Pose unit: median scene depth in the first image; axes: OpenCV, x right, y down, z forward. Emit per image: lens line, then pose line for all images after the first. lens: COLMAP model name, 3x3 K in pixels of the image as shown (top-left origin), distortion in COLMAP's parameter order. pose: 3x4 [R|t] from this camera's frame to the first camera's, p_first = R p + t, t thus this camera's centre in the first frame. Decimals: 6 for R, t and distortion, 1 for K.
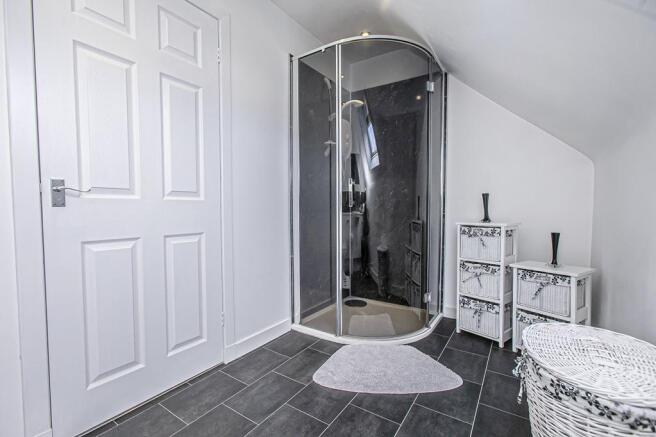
lens RADIAL K [[297.0, 0, 328.7], [0, 297.0, 217.1], [0, 0, 1]] dist [-0.005208, 0.000378]
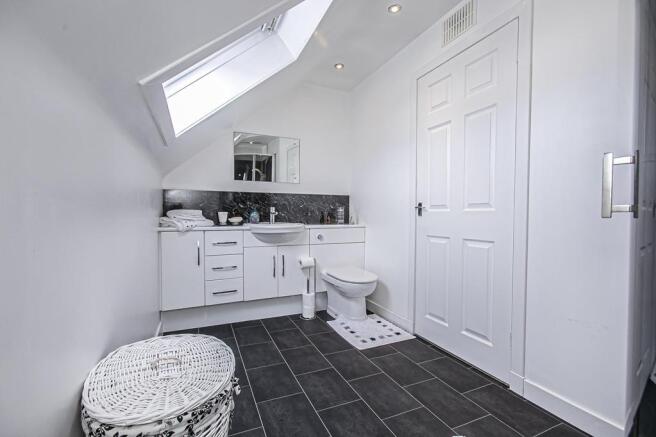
lens RADIAL K [[297.0, 0, 328.6], [0, 297.0, 218.4], [0, 0, 1]] dist [-0.005208, 0.000378]
pose [[-0.533849, -0.002495, -0.845576, 0.860365], [-0.046976, 0.998539, 0.026711, -0.032515], [0.844274, 0.053981, -0.533187, 1.178721]]
